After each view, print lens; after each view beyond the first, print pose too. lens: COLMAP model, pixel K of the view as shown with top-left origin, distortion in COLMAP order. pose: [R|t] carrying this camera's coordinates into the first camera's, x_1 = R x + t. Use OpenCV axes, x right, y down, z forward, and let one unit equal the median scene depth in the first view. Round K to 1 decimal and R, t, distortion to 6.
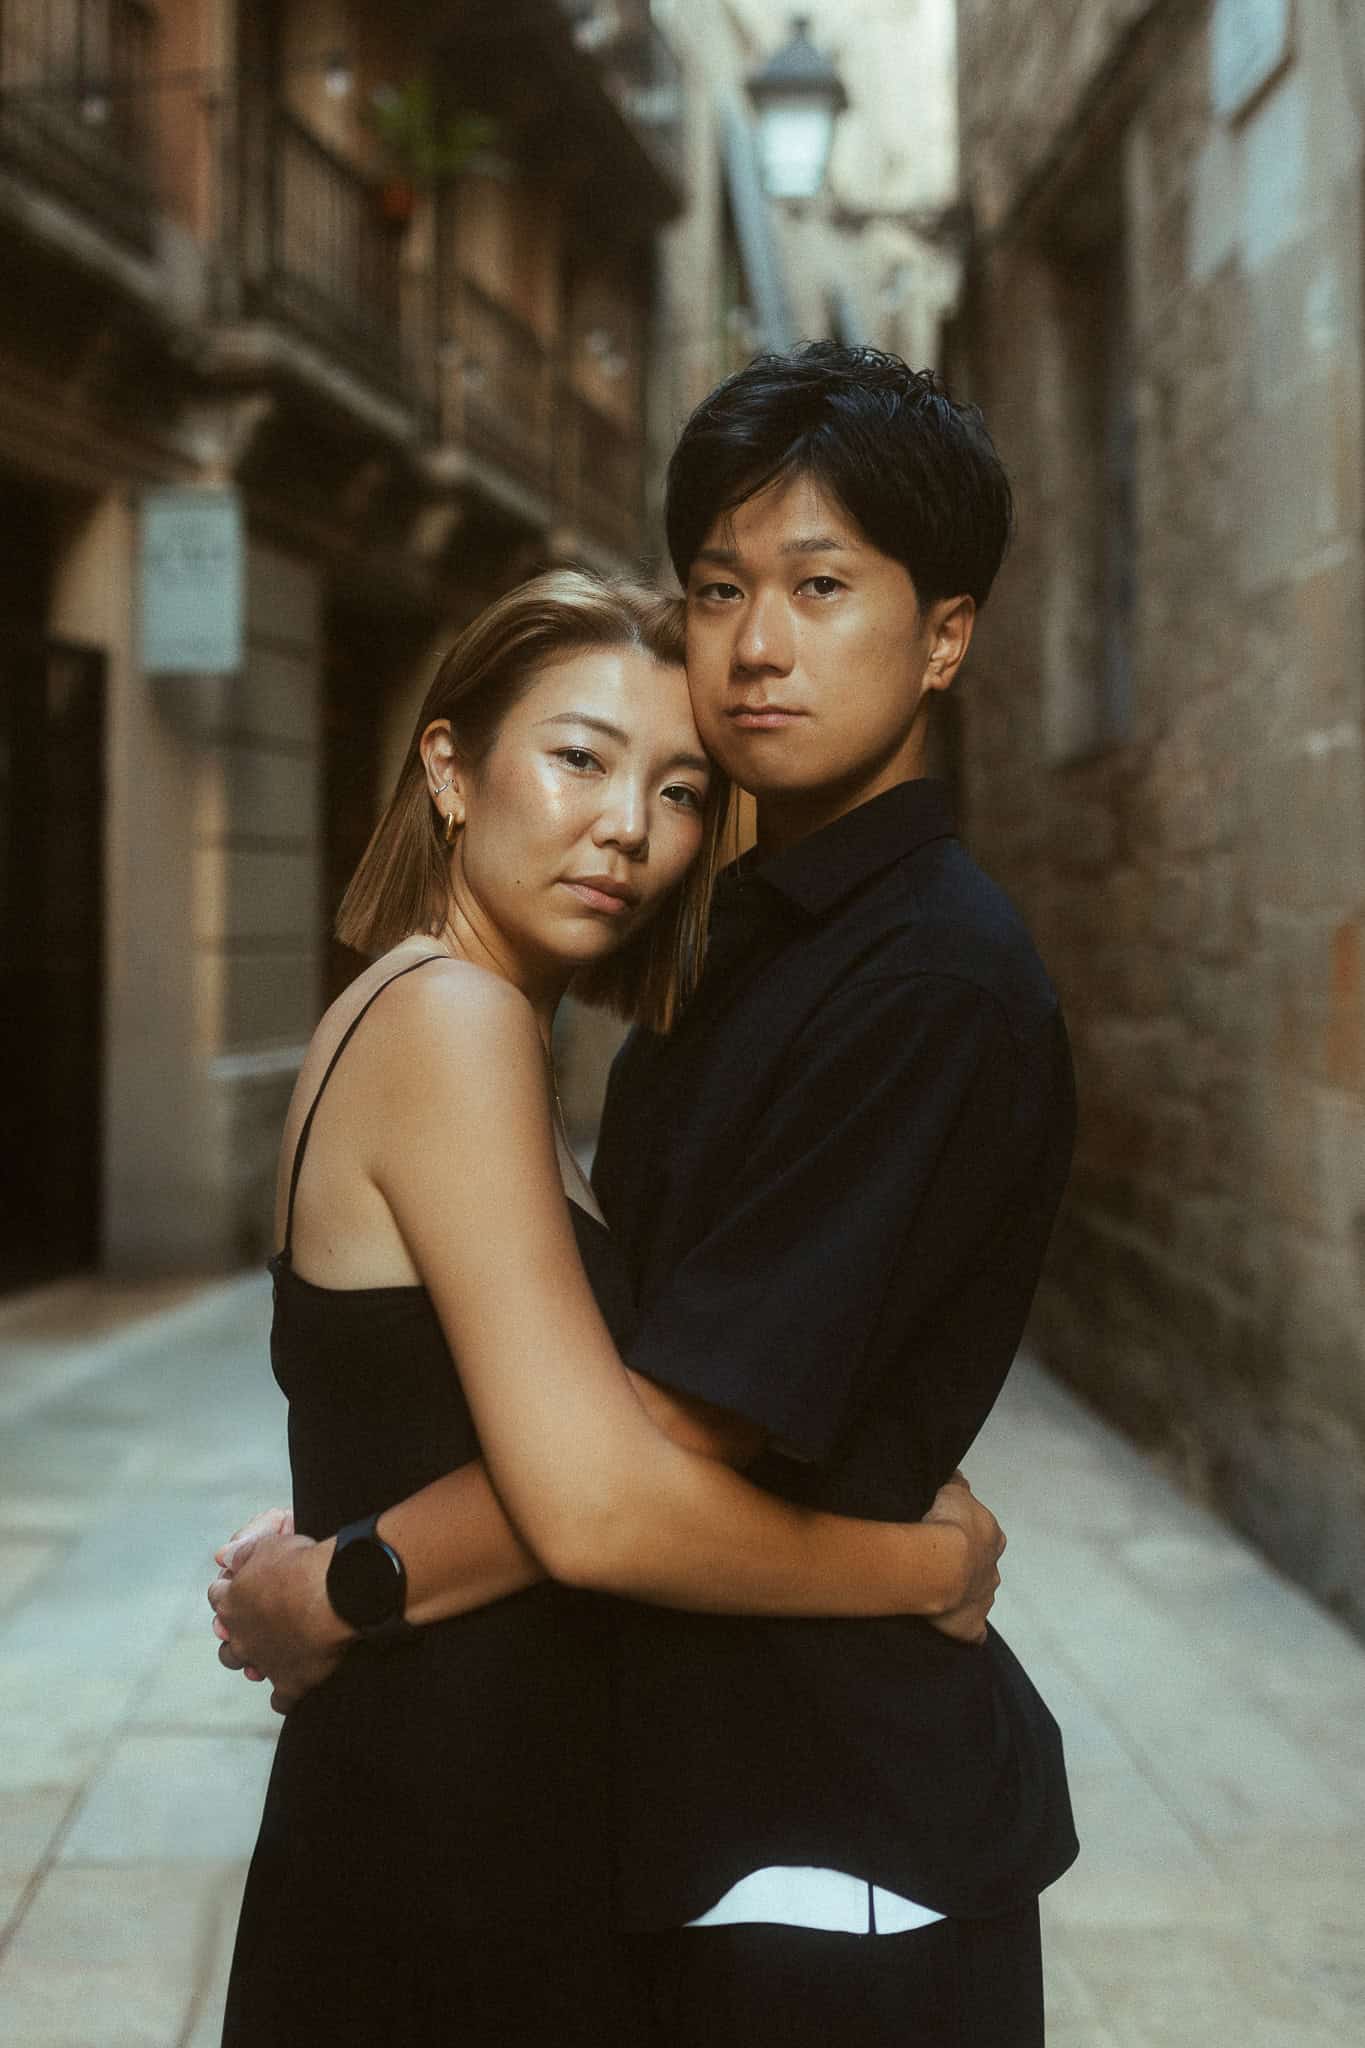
lens RADIAL K [[2076.1, 0, 683.0], [0, 2076.1, 1013.8], [0, 0, 1]] dist [-0.002253, -0.010872]
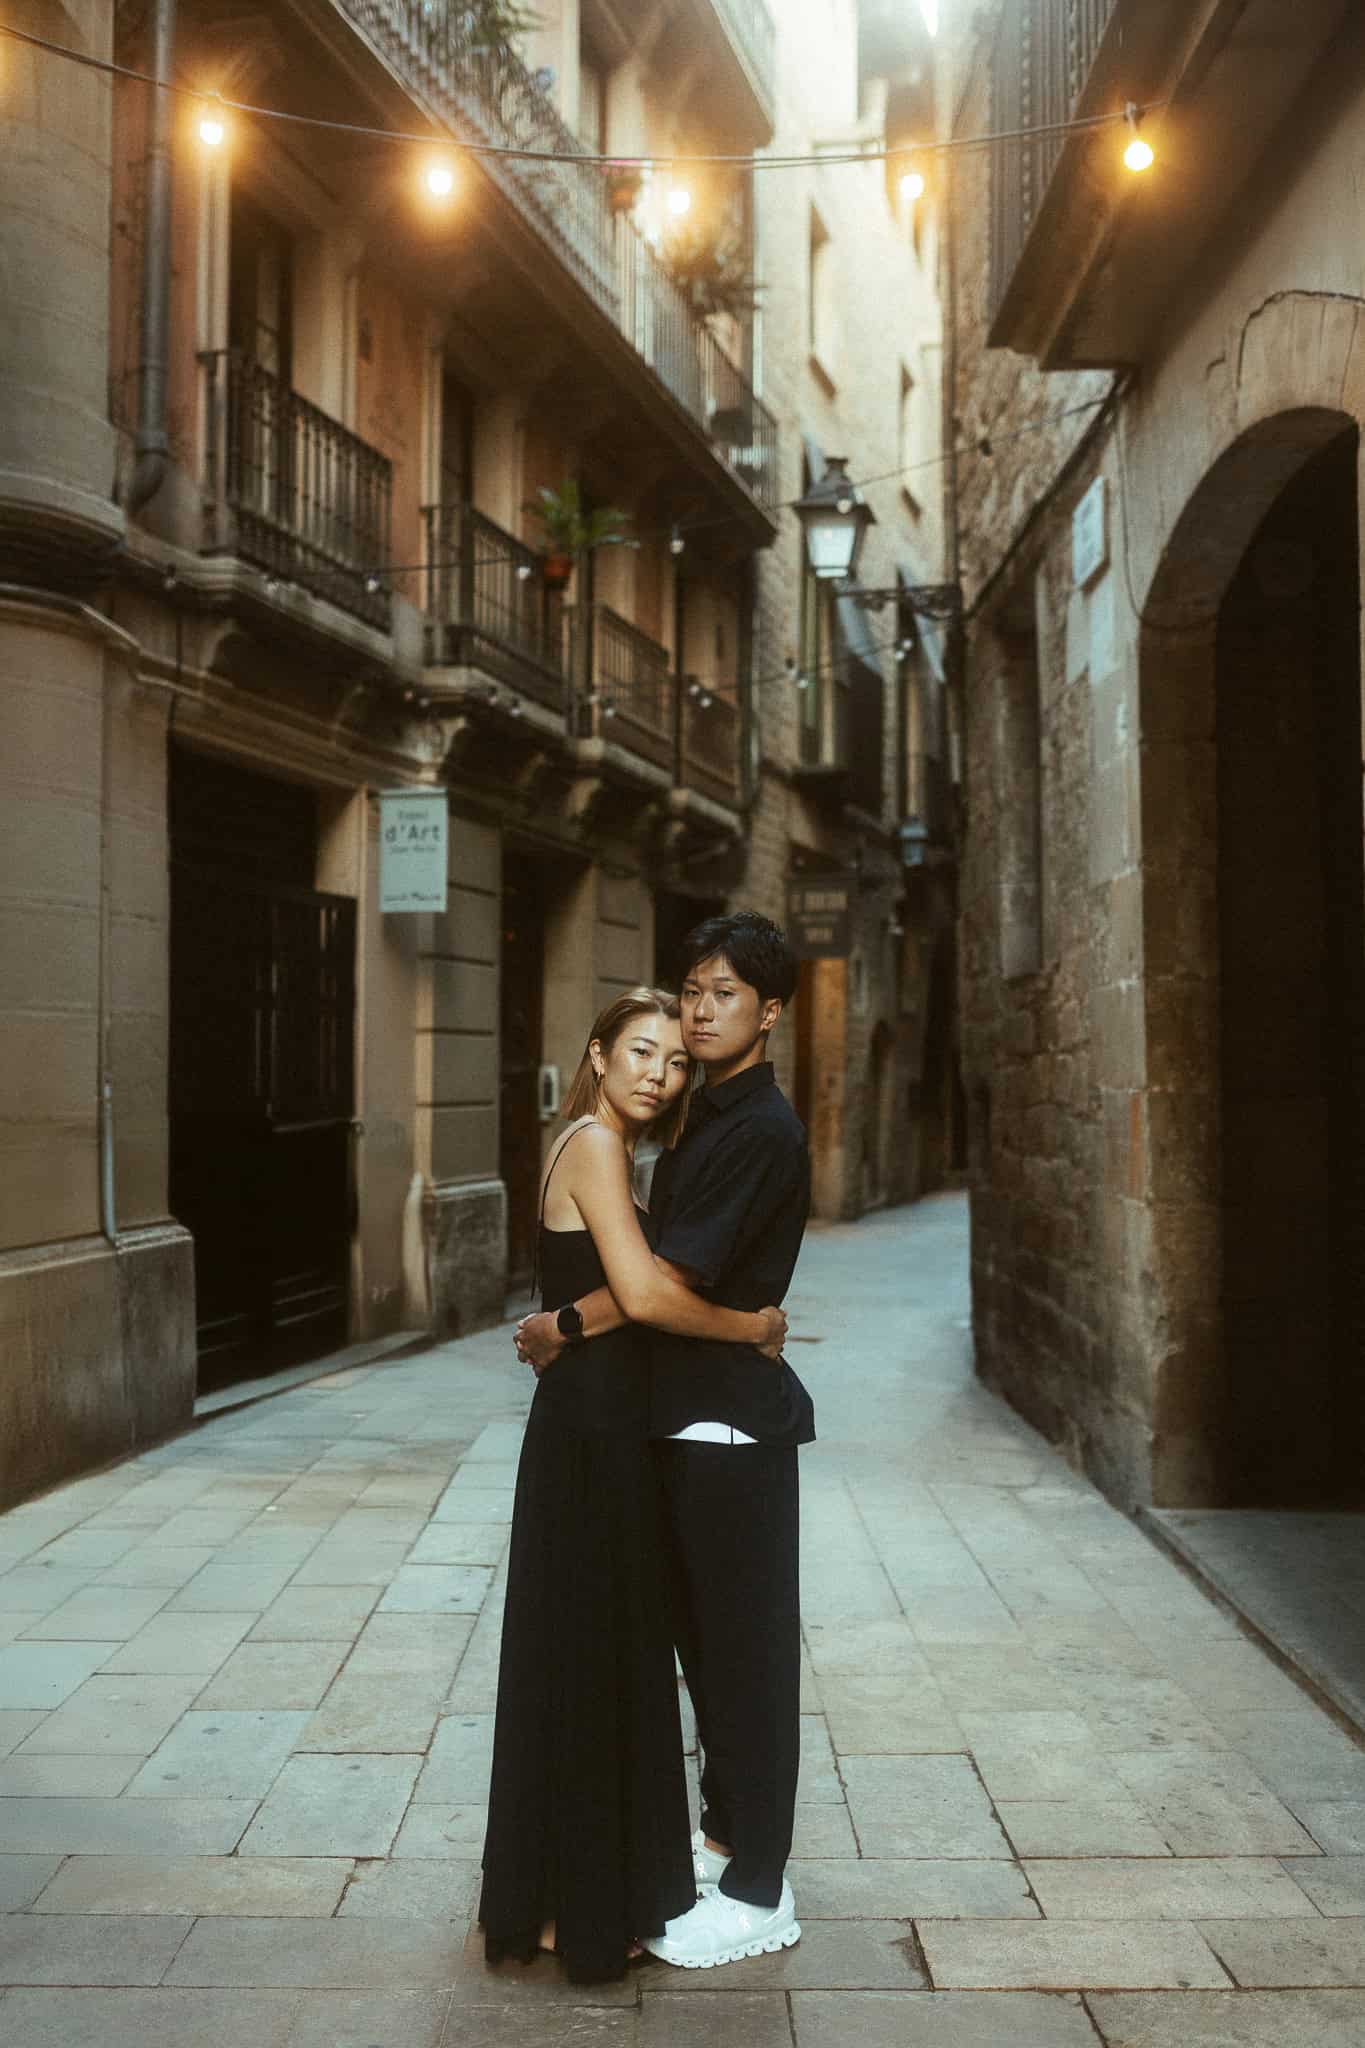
lens RADIAL K [[2076.1, 0, 683.0], [0, 2076.1, 1013.8], [0, 0, 1]] dist [-0.002253, -0.010872]
pose [[0.997764, -0.004799, -0.066662, 0.057622], [0.000029, 0.997449, -0.071383, 0.007899], [0.066834, 0.071221, 0.995219, -0.538775]]
